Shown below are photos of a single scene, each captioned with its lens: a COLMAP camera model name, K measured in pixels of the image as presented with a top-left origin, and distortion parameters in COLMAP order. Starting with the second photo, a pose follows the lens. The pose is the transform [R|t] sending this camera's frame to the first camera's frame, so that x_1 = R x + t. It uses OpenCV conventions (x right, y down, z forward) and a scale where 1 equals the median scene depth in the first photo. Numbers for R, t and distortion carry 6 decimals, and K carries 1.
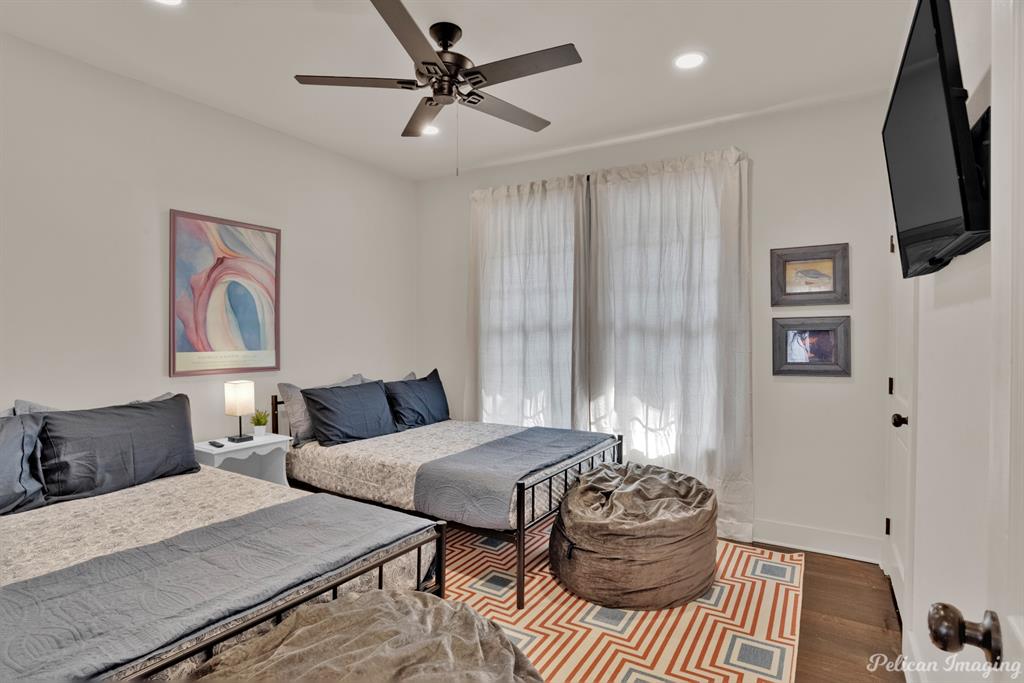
lens RADIAL K [[523.4, 0, 512.0], [0, 523.4, 341.5], [0, 0, 1]] dist [-0.034102, 0.002224]
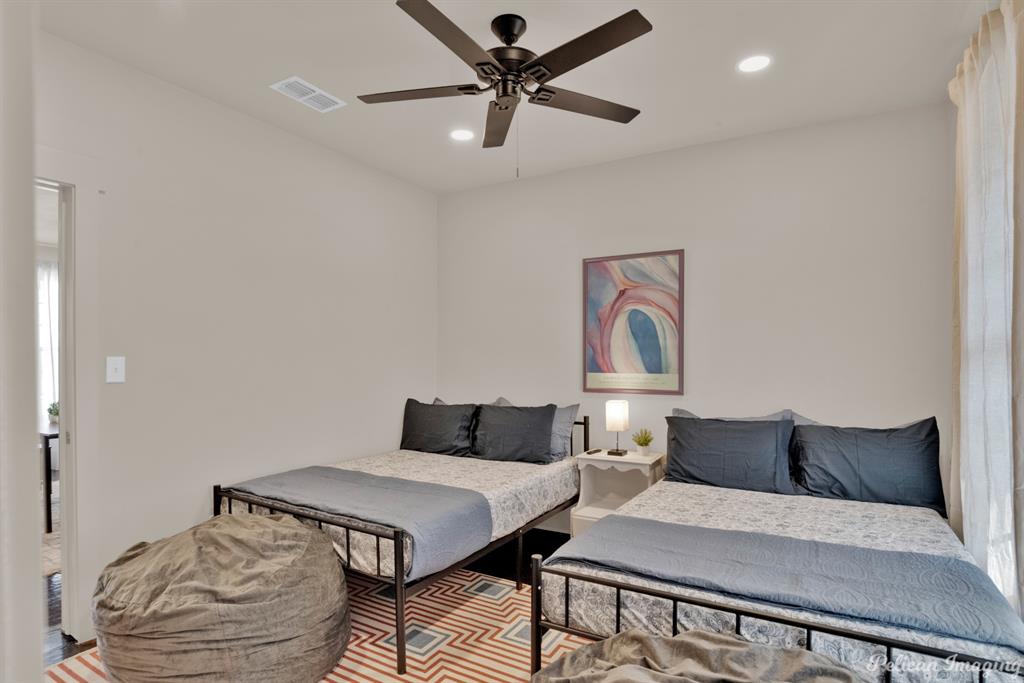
lens RADIAL K [[545.4, 0, 509.8], [0, 545.4, 362.0], [0, 0, 1]] dist [-0.024813, 0.000447]
pose [[0.015199, 0.002347, -0.999882, 0.618515], [-0.011827, 0.999928, 0.002167, -0.004886], [0.999815, 0.011793, 0.015225, 0.739068]]
